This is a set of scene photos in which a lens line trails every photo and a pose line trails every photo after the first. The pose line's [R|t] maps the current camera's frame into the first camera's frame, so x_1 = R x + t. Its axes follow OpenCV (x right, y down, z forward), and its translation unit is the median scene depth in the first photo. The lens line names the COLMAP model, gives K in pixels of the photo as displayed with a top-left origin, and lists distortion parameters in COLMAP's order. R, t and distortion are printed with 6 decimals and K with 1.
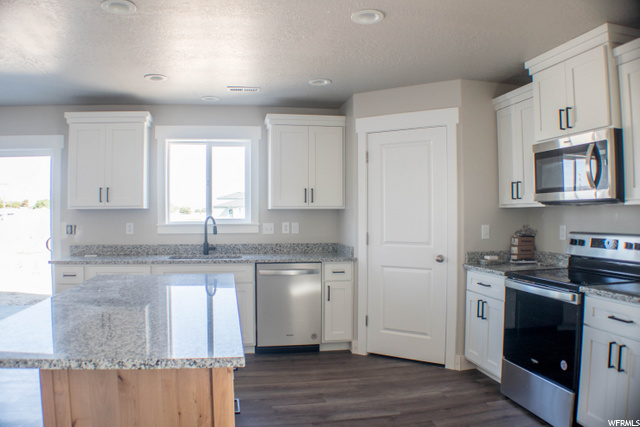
lens RADIAL K [[501.6, 0, 320.0], [0, 501.6, 213.5], [0, 0, 1]] dist [-0.178828, -0.000347]
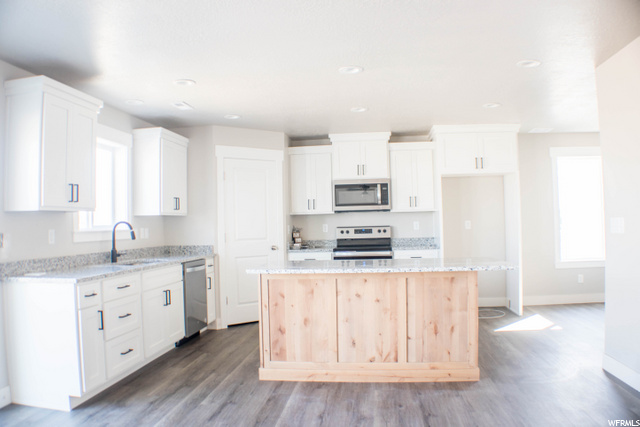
lens RADIAL K [[501.6, 0, 320.0], [0, 501.6, 213.5], [0, 0, 1]] dist [-0.178828, -0.000347]
pose [[0.282536, 0.015910, 0.959125, -1.023345], [0.025139, 0.999396, -0.023984, 0.022629], [-0.958927, 0.030888, 0.281965, 0.369879]]
